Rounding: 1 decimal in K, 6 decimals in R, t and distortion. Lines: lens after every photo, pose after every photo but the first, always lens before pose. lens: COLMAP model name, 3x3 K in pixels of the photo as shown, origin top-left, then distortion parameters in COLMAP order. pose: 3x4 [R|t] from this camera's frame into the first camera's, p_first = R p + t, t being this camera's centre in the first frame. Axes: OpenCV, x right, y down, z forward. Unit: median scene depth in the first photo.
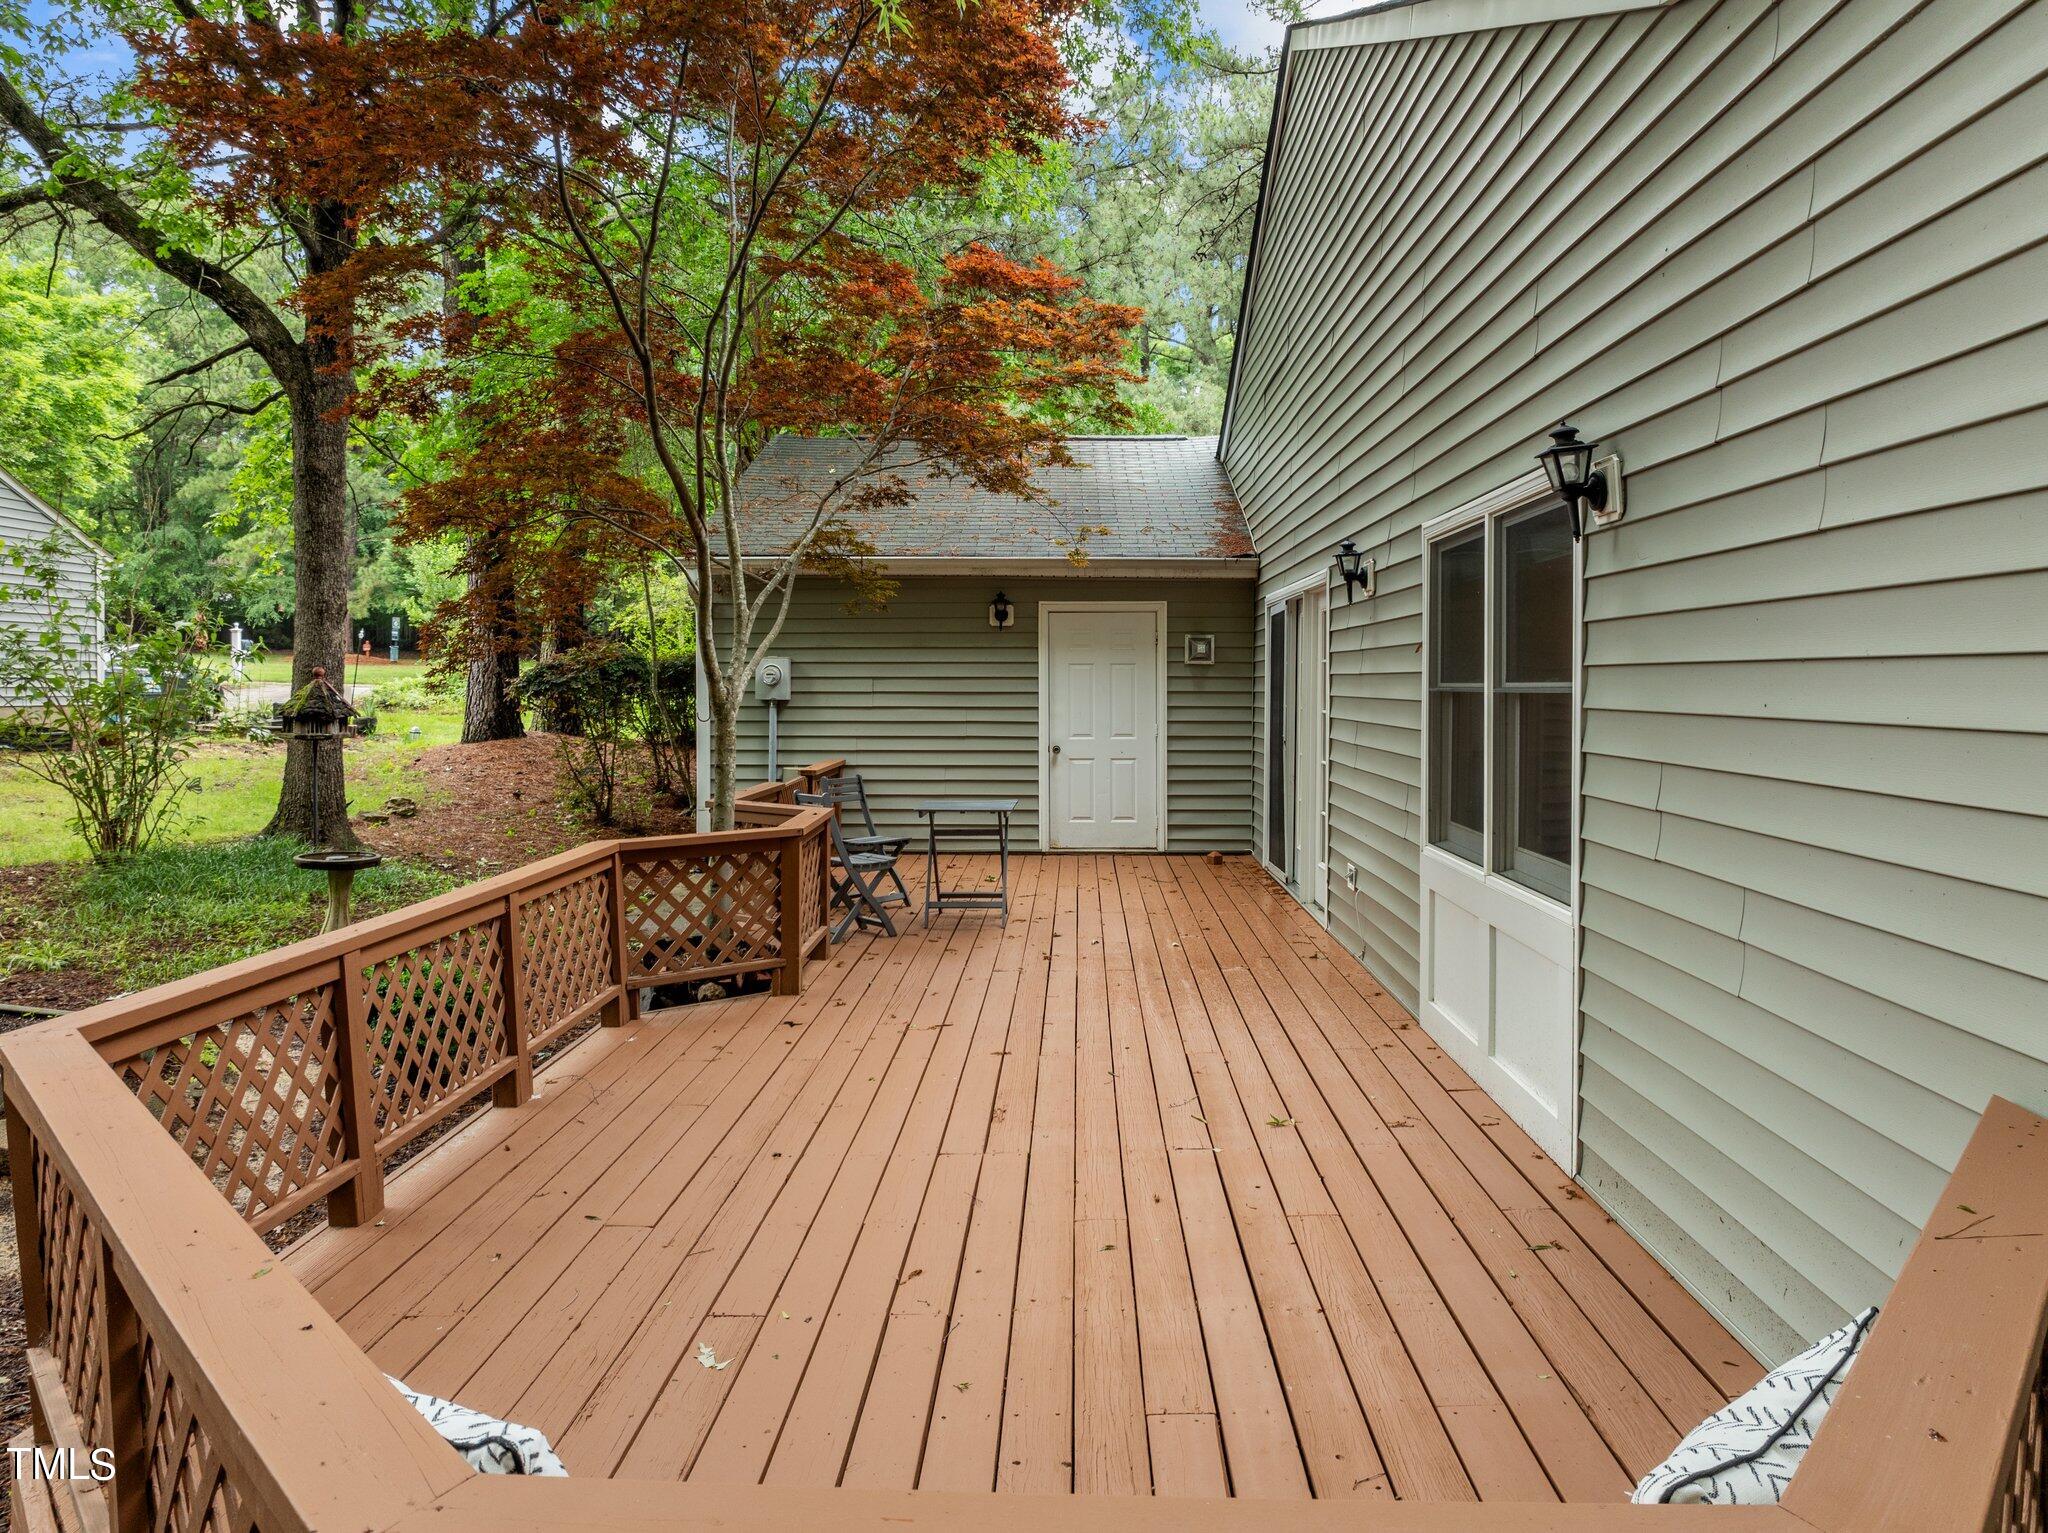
lens RADIAL K [[1466.0, 0, 1025.3], [0, 1466.0, 698.4], [0, 0, 1]] dist [-0.009504, -0.003034]
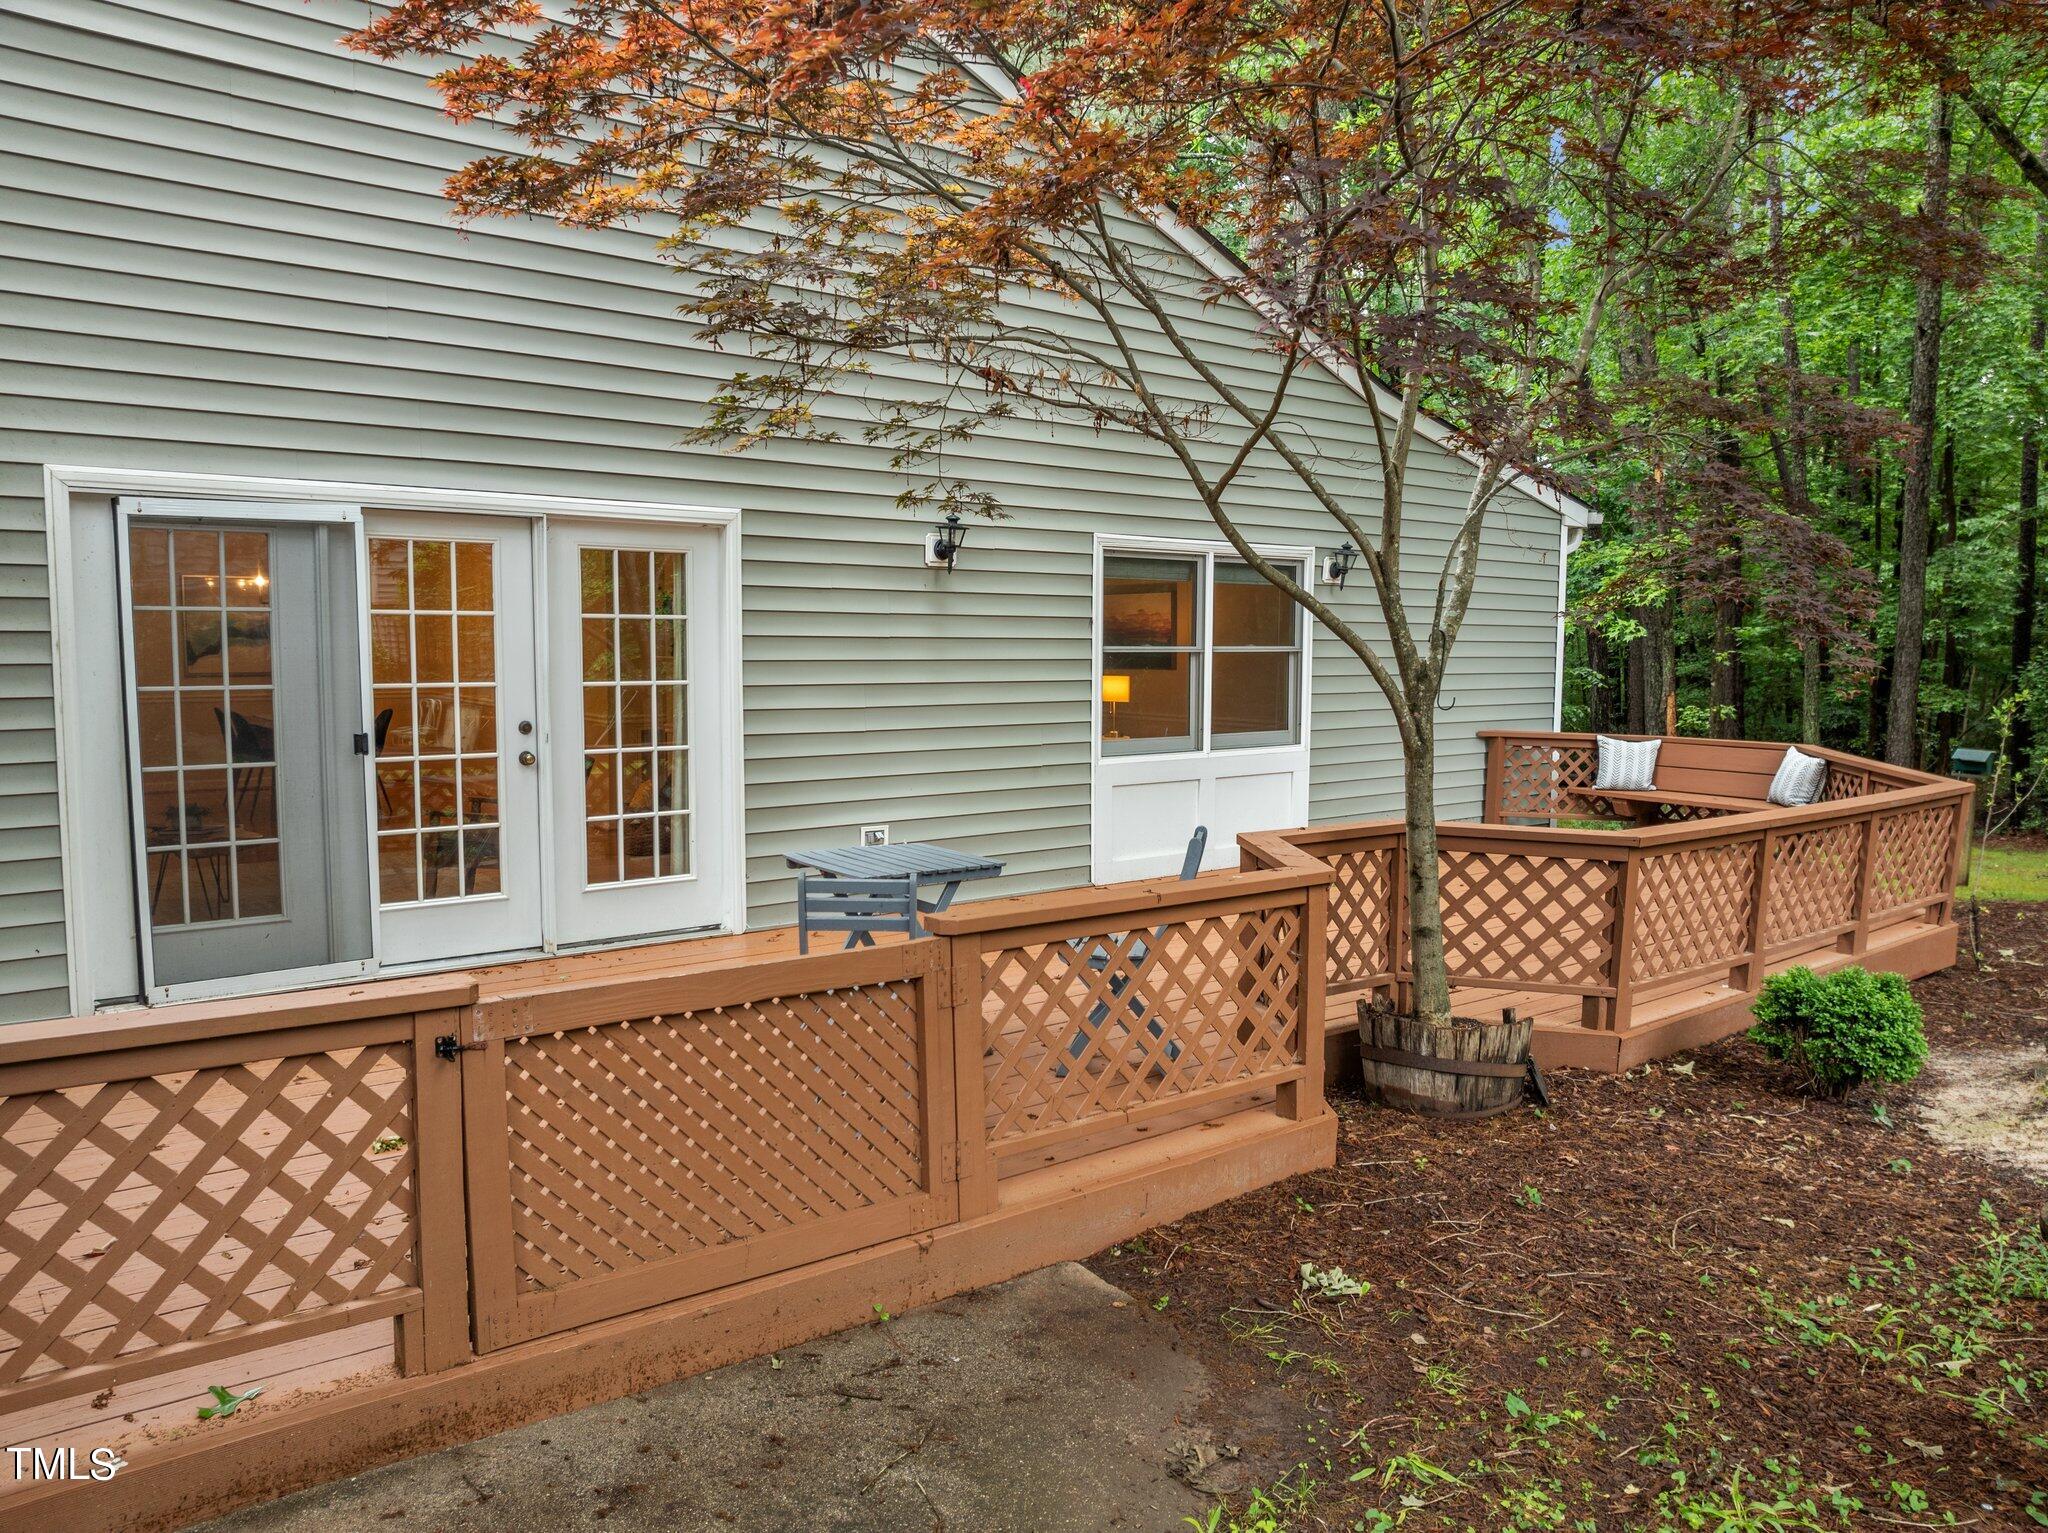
lens RADIAL K [[1449.3, 0, 1024.0], [0, 1449.3, 766.5], [0, 0, 1]] dist [-0.068547, 0.047091]
pose [[-0.649223, -0.084113, 0.755933, -0.648736], [-0.007640, 0.994537, 0.104101, -0.035229], [-0.760560, 0.061809, -0.646319, 1.694510]]
